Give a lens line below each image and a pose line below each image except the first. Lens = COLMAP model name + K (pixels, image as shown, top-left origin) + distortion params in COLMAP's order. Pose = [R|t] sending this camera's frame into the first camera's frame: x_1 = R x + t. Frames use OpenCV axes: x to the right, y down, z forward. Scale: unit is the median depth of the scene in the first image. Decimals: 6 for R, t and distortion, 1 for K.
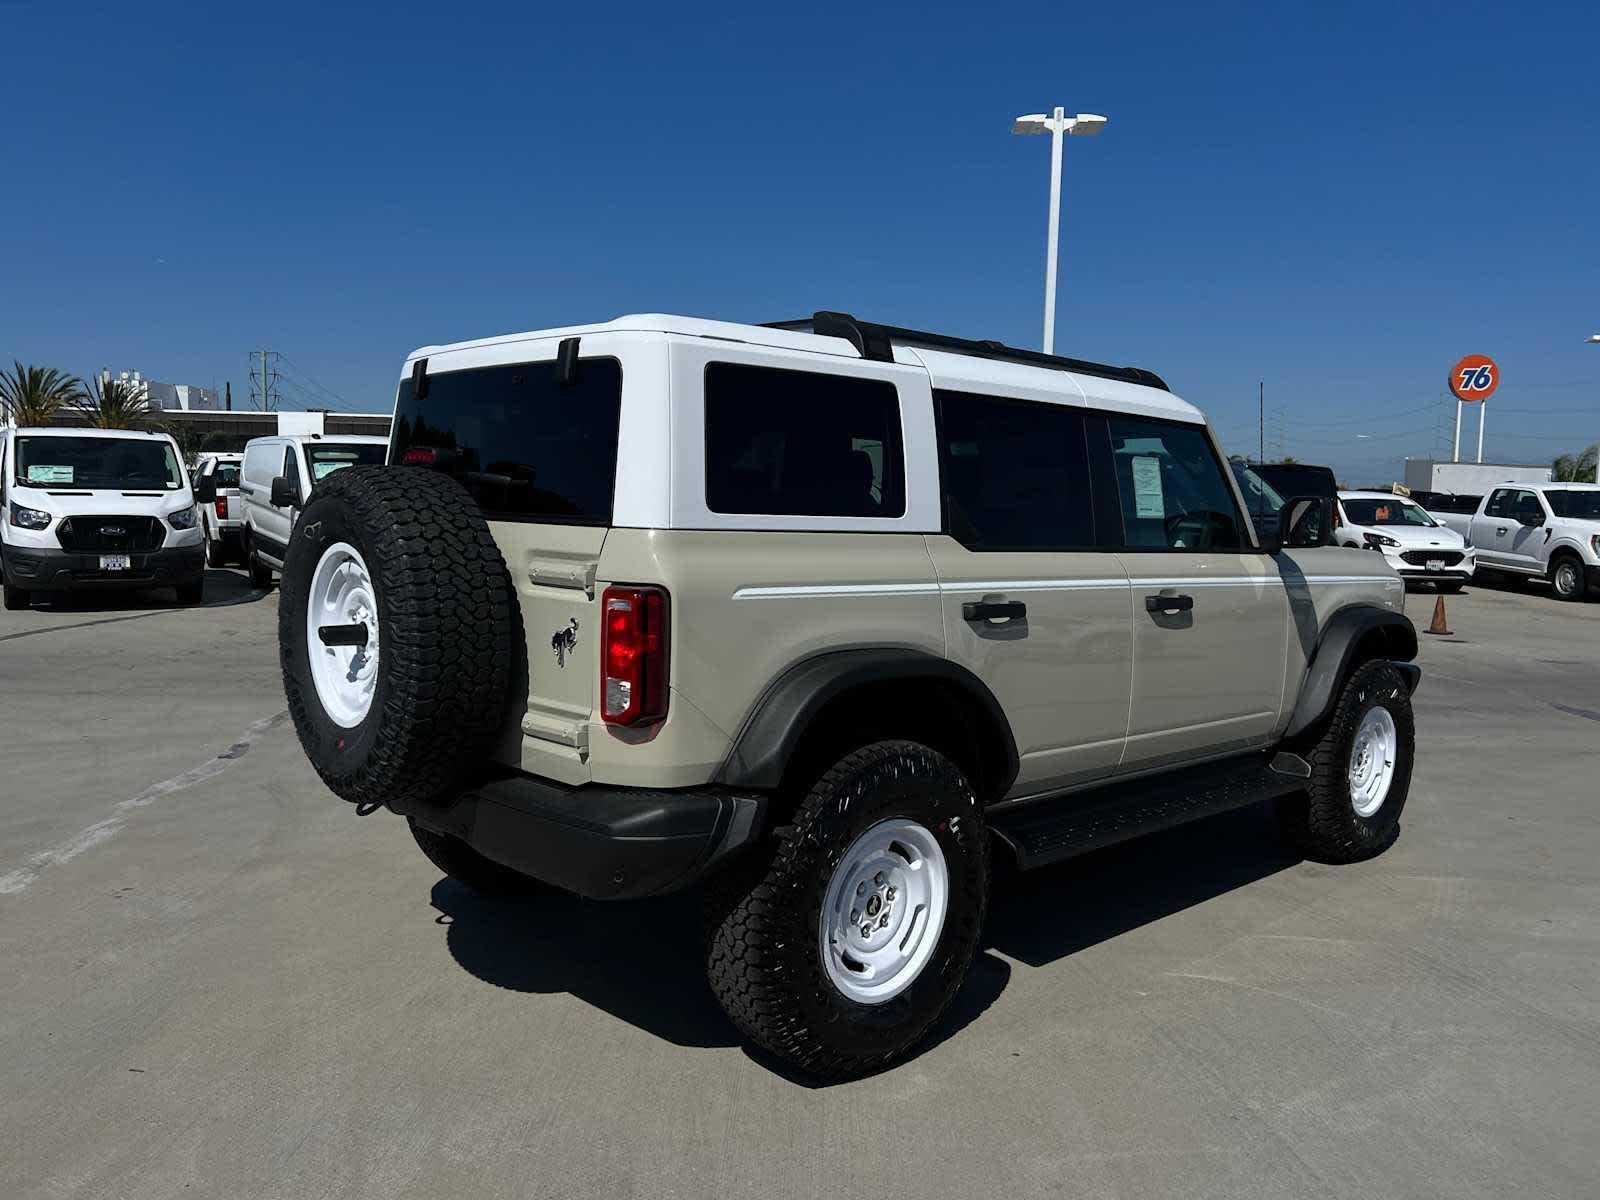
lens RADIAL K [[1223.3, 0, 793.9], [0, 1223.3, 605.9], [0, 0, 1]] dist [0.023776, -0.010473]
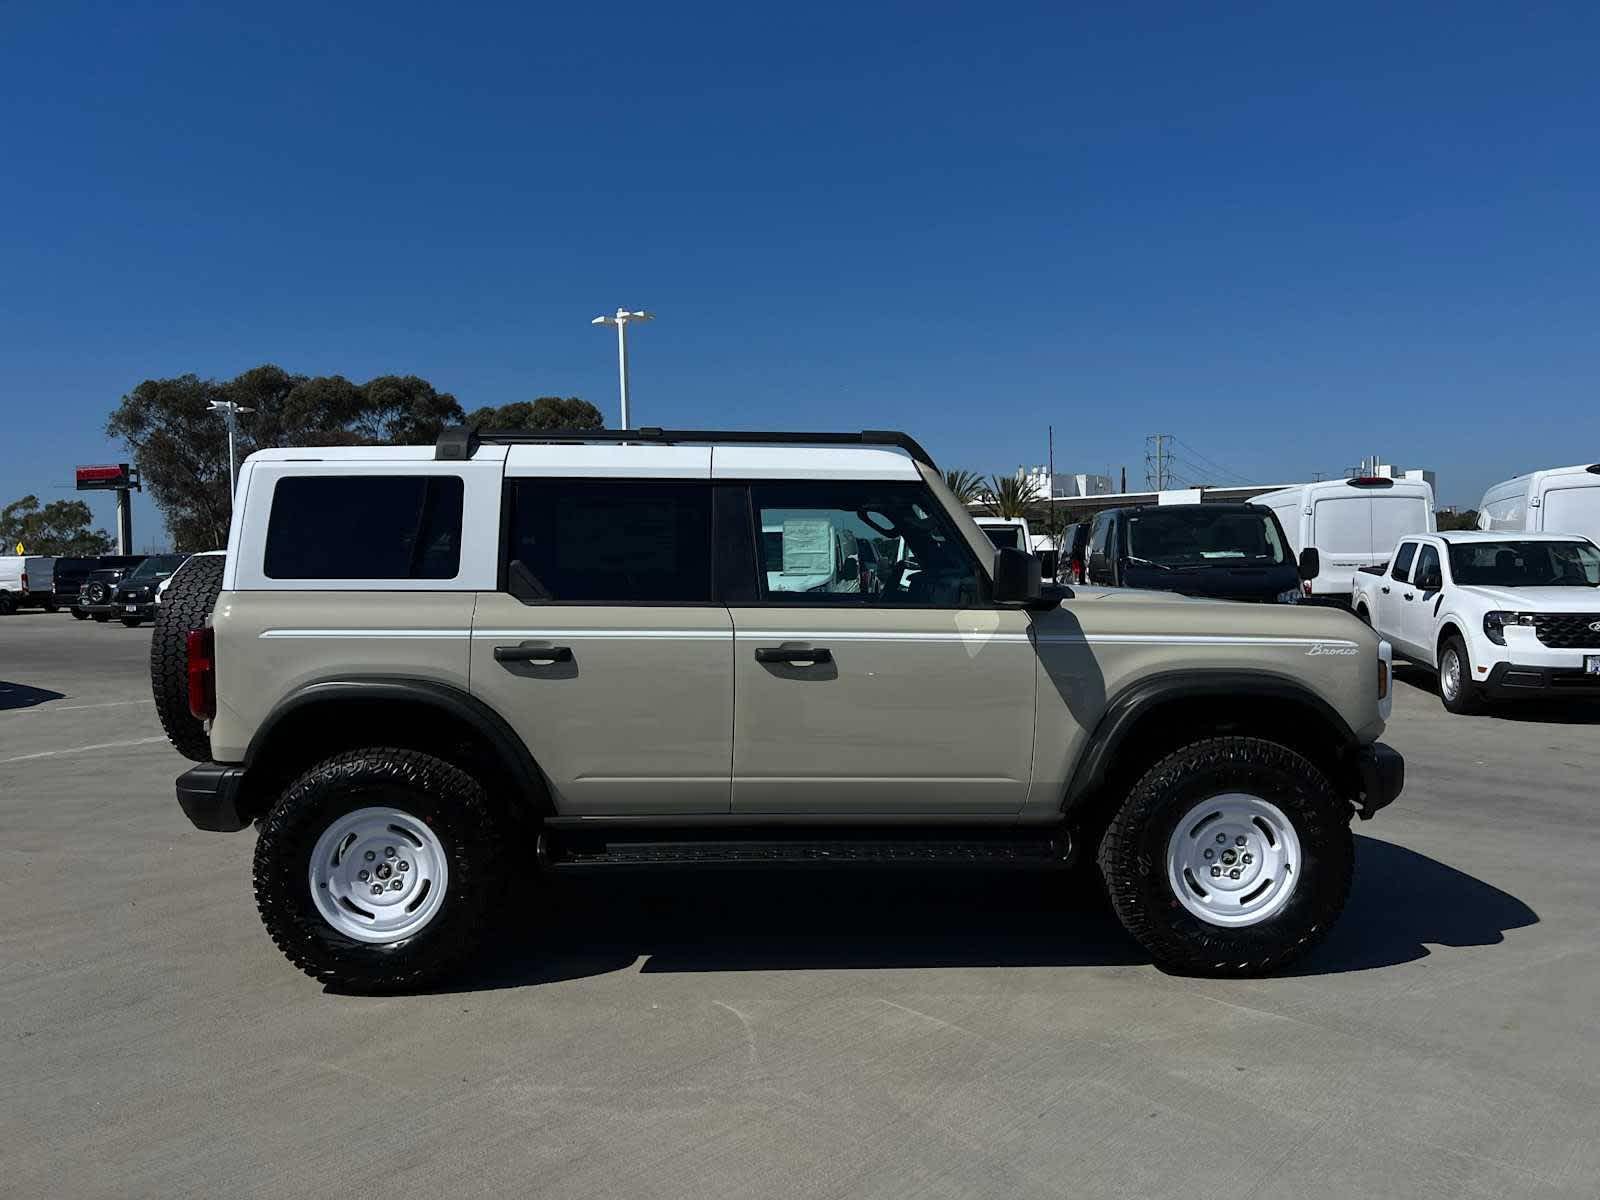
lens RADIAL K [[1194.0, 0, 802.1], [0, 1194.0, 622.4], [0, 0, 1]] dist [0.027578, -0.003467]
pose [[0.754225, 0.003089, -0.656608, 1.078399], [-0.031923, 0.998979, -0.031969, 0.001709], [0.655839, 0.045072, 0.753554, 0.261031]]
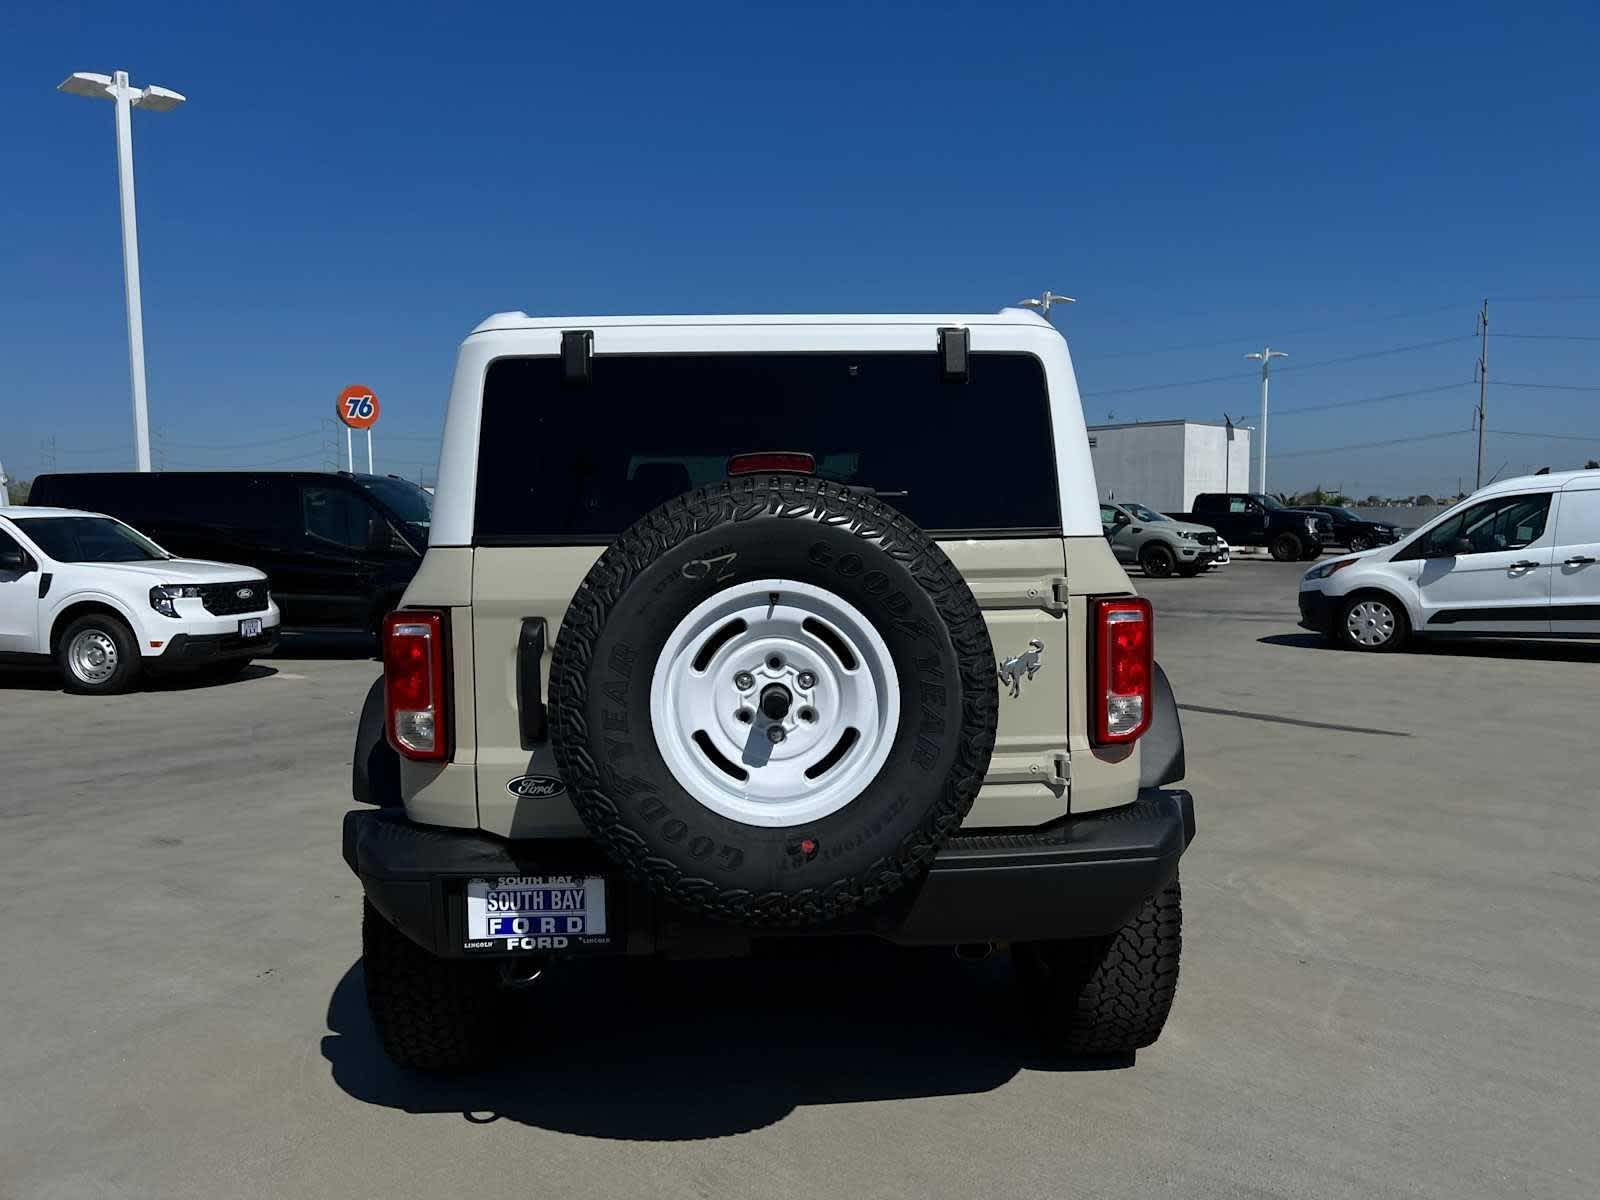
lens RADIAL K [[1221.4, 0, 797.0], [0, 1221.4, 629.6], [0, 0, 1]] dist [0.039252, -0.038489]
pose [[0.638061, -0.100121, 0.763449, -0.764628], [0.100442, 0.993861, 0.046392, -0.045094], [-0.763407, 0.047082, 0.644200, 0.430726]]
